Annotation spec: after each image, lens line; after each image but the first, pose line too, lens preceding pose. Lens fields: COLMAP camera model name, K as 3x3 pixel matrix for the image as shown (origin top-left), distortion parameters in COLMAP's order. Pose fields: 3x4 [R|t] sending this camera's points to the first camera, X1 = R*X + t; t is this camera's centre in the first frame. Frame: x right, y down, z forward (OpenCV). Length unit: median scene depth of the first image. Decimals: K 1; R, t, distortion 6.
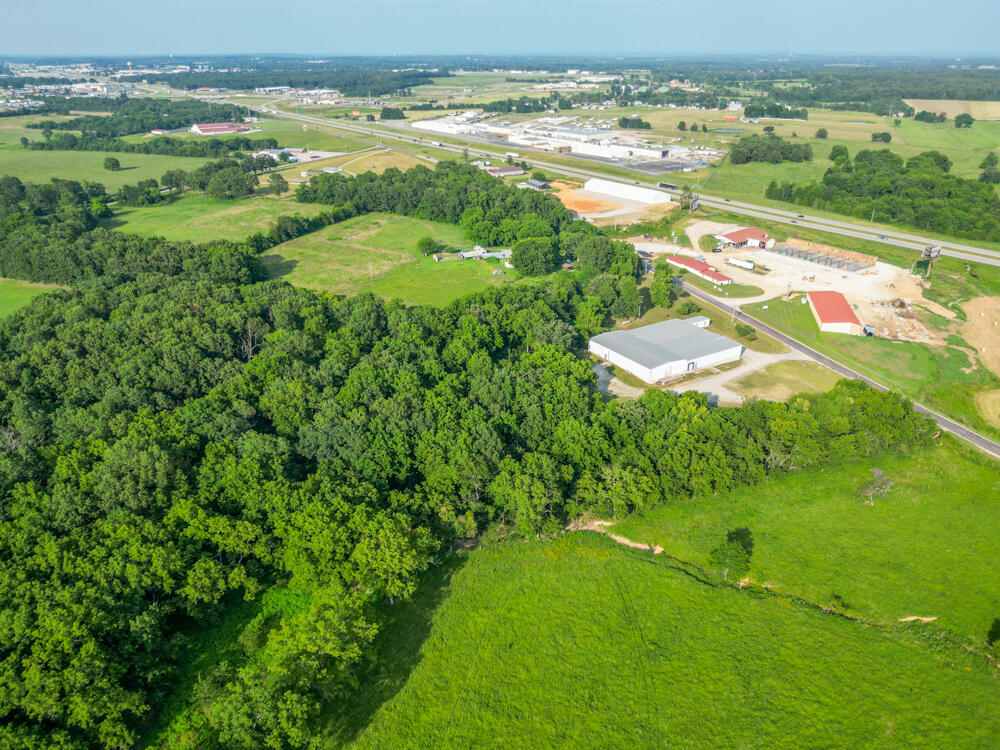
lens RADIAL K [[718.6, 0, 500.0], [0, 718.6, 375.0], [0, 0, 1]] dist [0.042562, -0.056462]
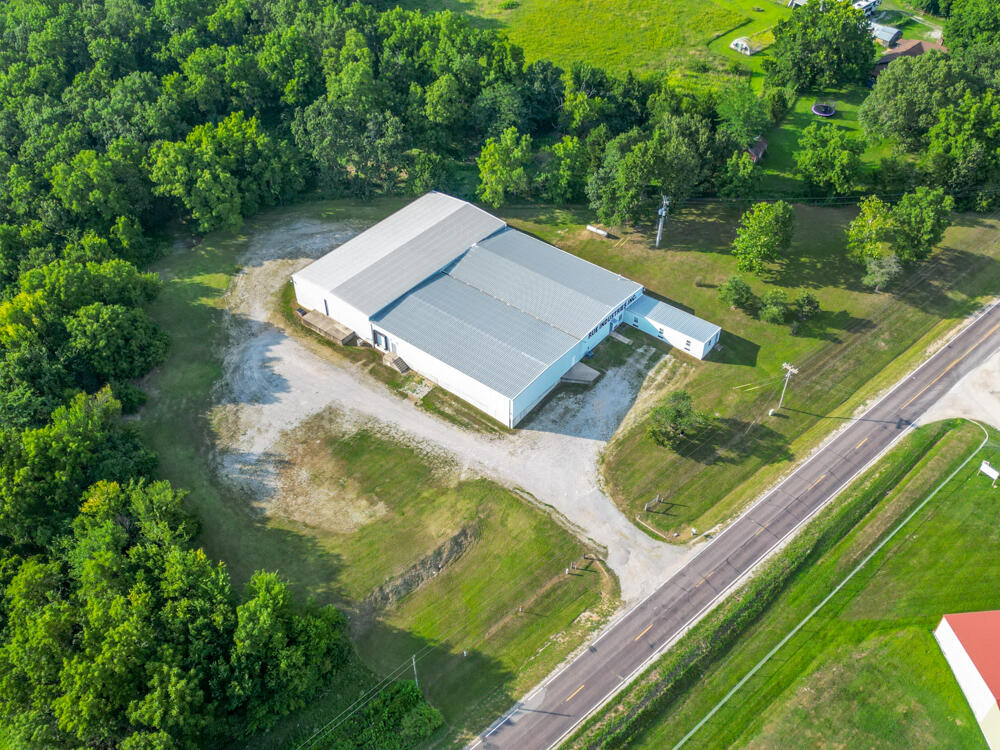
lens RADIAL K [[893.2, 0, 496.4], [0, 893.2, 394.2], [0, 0, 1]] dist [0.071917, -0.119015]
pose [[0.326470, 0.646841, -0.689213, 0.403132], [-0.388738, 0.756528, 0.525878, -0.176599], [0.861569, 0.096239, 0.498435, 0.471100]]
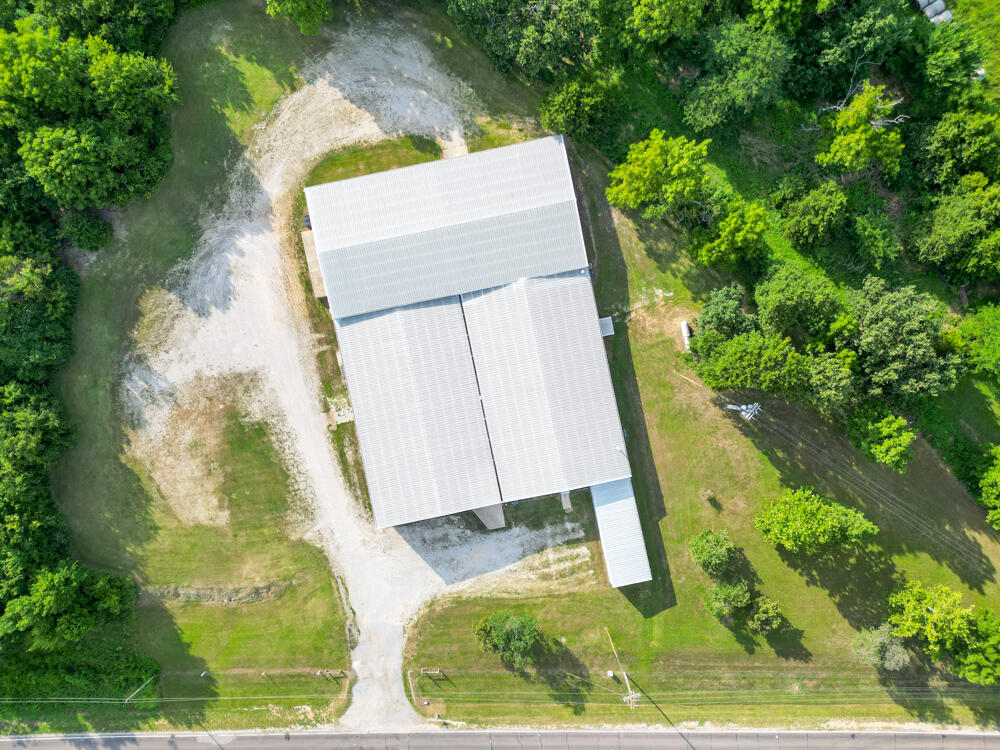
lens RADIAL K [[703.3, 0, 500.0], [0, 703.3, 375.0], [0, 0, 1]] dist [0.050160, -0.048399]
pose [[-0.348818, 0.937086, 0.014014, 0.148568], [-0.378821, -0.154656, 0.912456, -0.228052], [0.857217, 0.312972, 0.408934, 0.548868]]
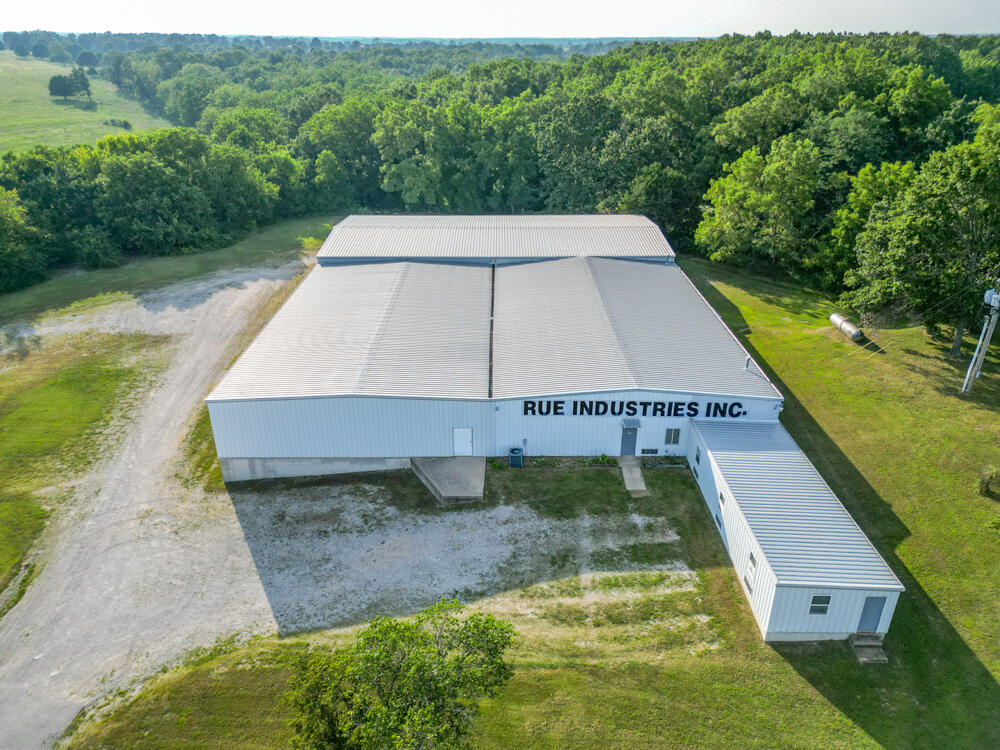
lens RADIAL K [[703.3, 0, 500.0], [0, 703.3, 375.0], [0, 0, 1]] dist [0.050160, -0.048399]
pose [[-0.531702, 0.363504, -0.764956, 0.259365], [-0.347786, 0.729831, 0.588550, -0.099349], [0.772229, 0.578974, -0.261632, 0.673073]]
